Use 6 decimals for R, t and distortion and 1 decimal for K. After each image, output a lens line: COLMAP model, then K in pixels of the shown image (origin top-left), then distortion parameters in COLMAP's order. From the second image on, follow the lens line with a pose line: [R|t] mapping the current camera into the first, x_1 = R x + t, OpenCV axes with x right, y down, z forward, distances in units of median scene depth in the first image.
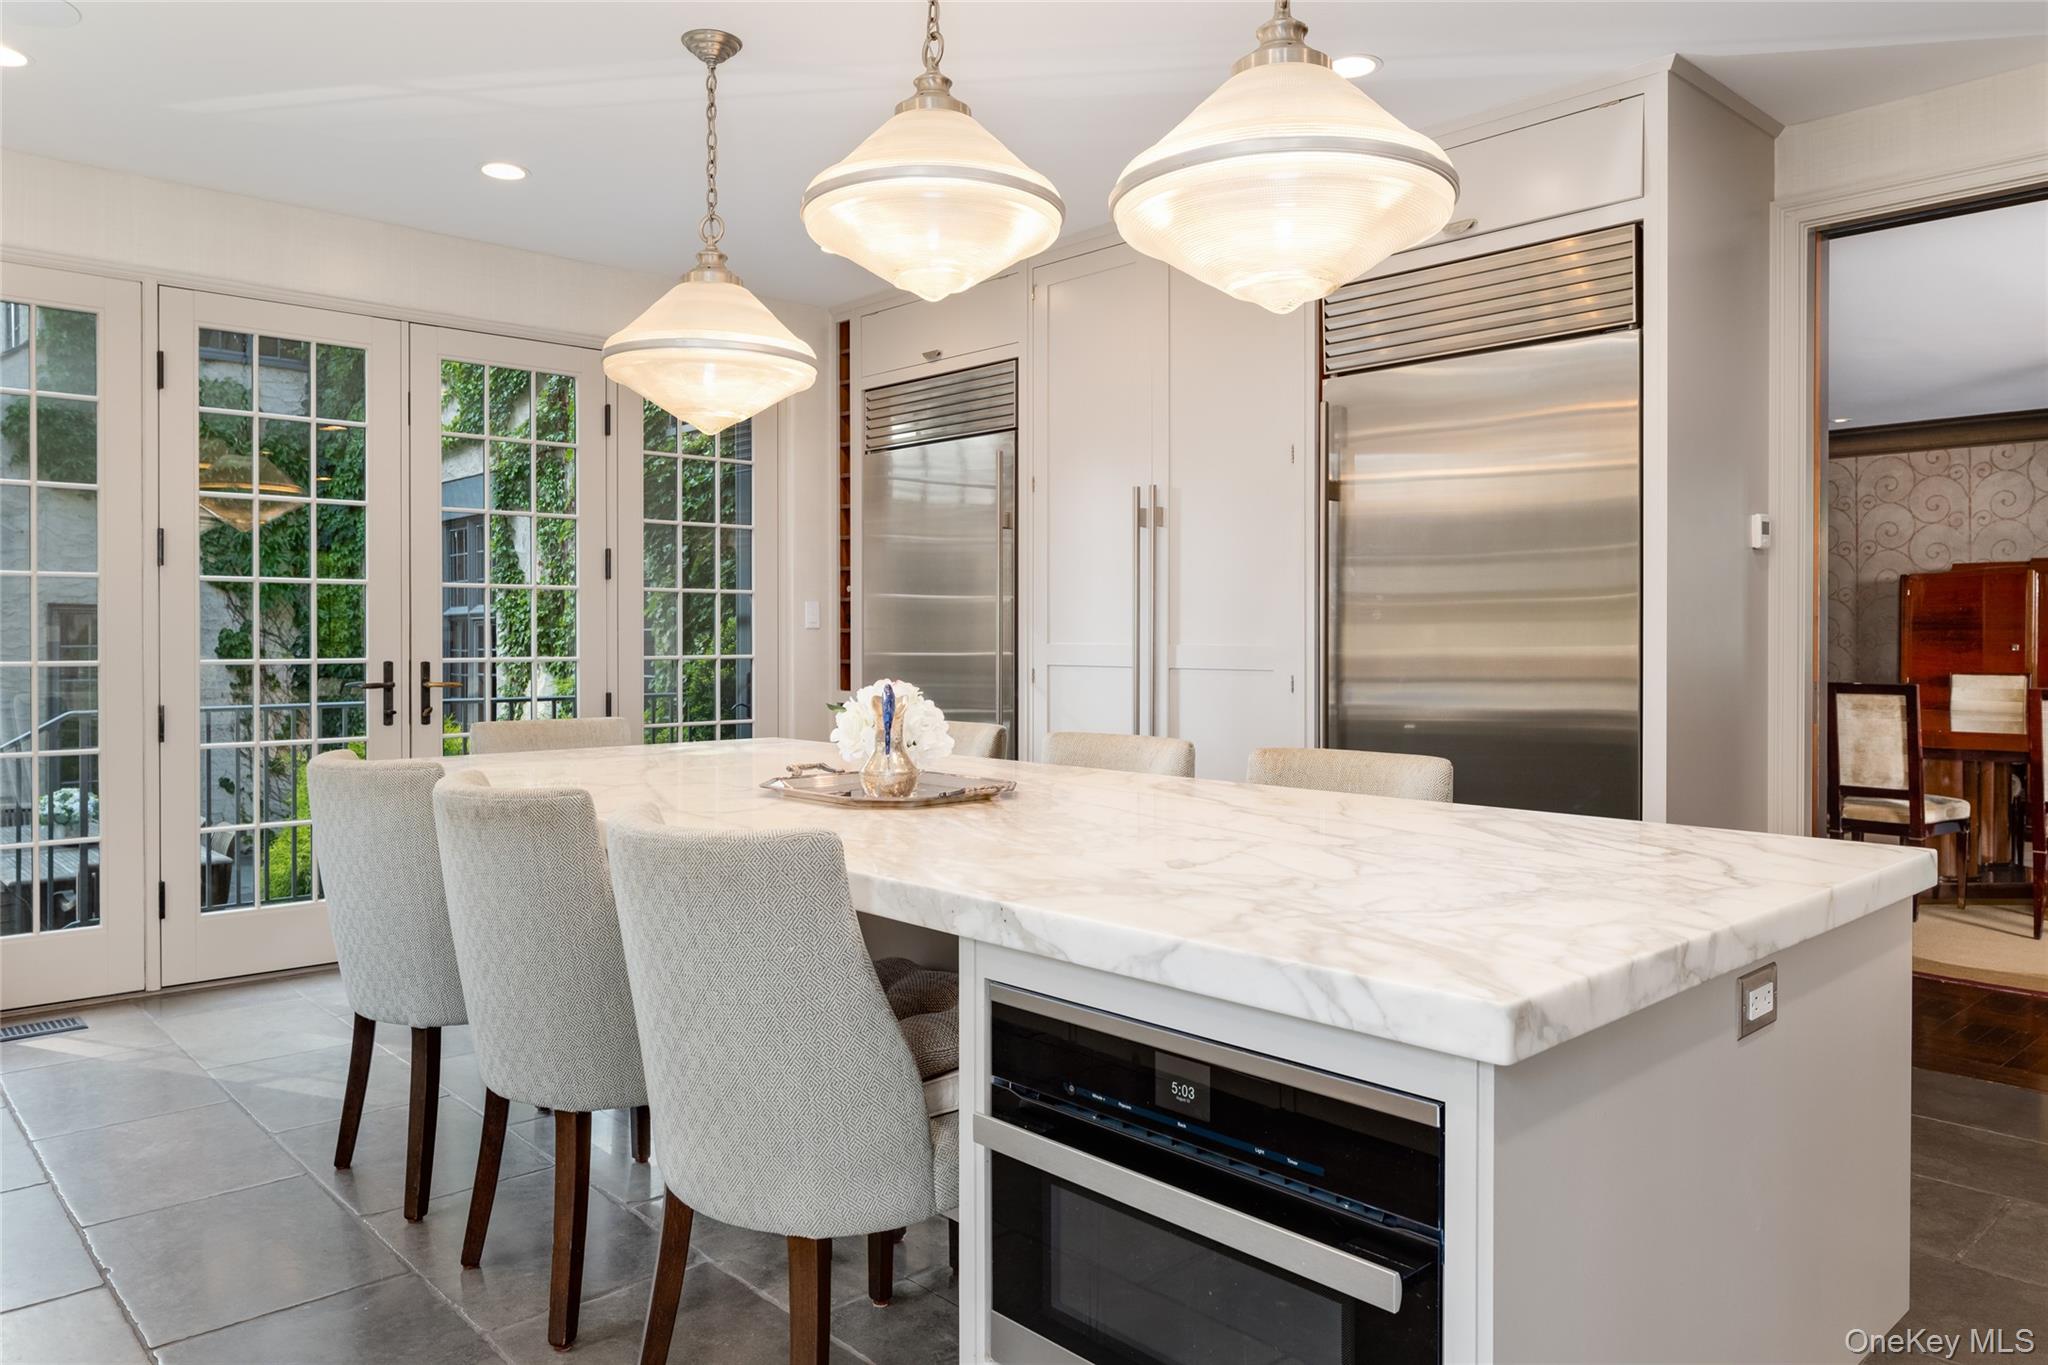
lens RADIAL K [[1387.5, 0, 1024.0], [0, 1387.5, 682.5], [0, 0, 1]] dist [-0.004383, -0.001097]
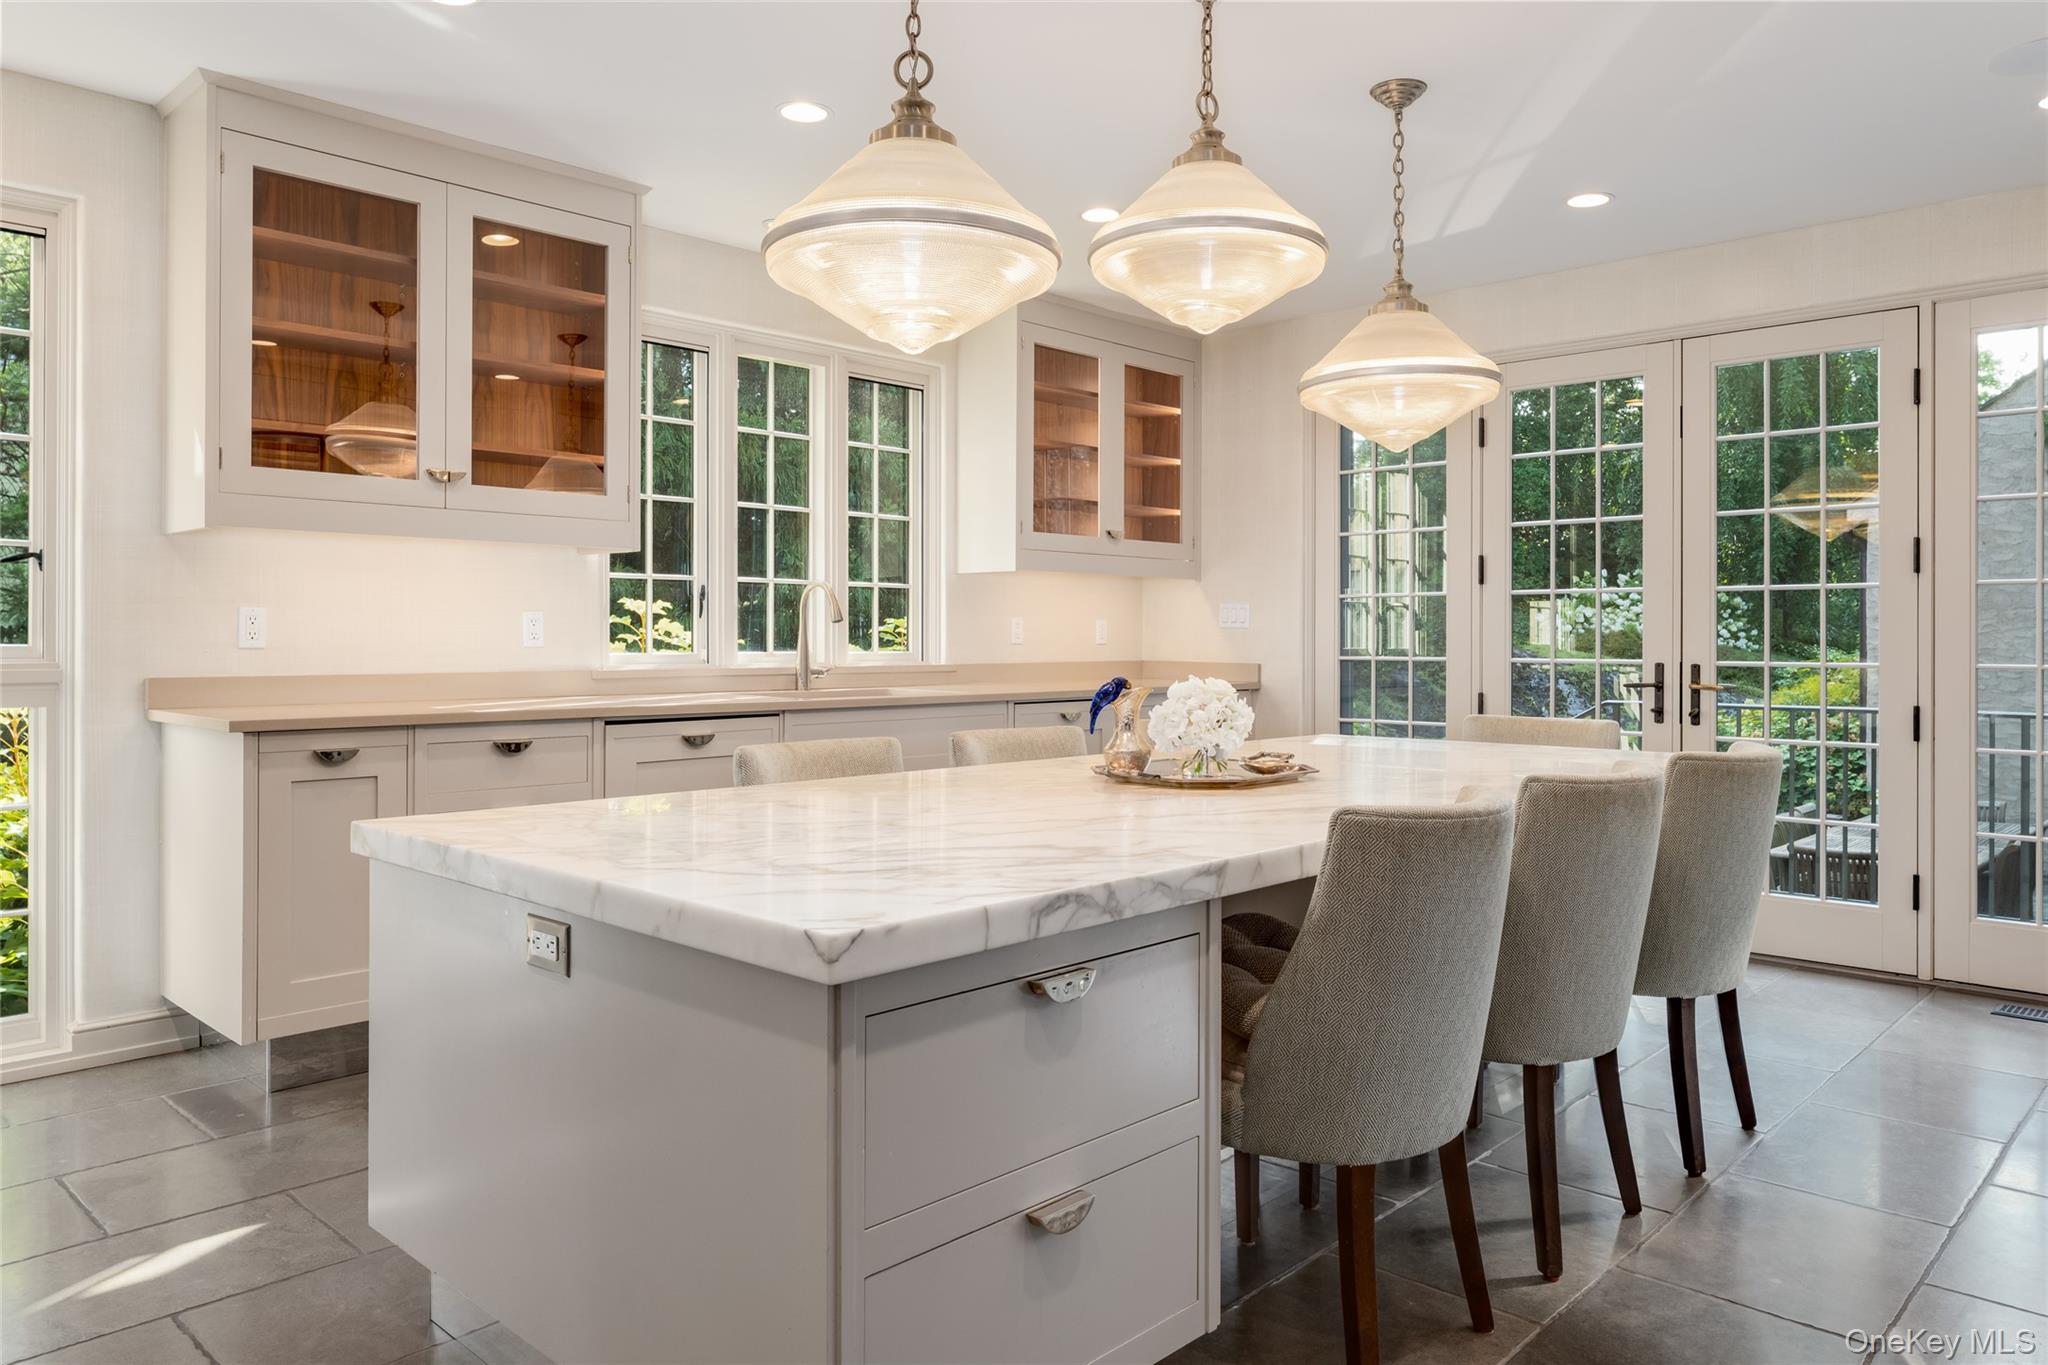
lens RADIAL K [[1387.5, 0, 1024.0], [0, 1387.5, 682.5], [0, 0, 1]] dist [-0.004383, -0.001097]
pose [[0.062098, 0.028230, -0.997671, 0.601093], [-0.023142, 0.999372, 0.026837, -0.017380], [0.997802, 0.021422, 0.062712, 0.456365]]
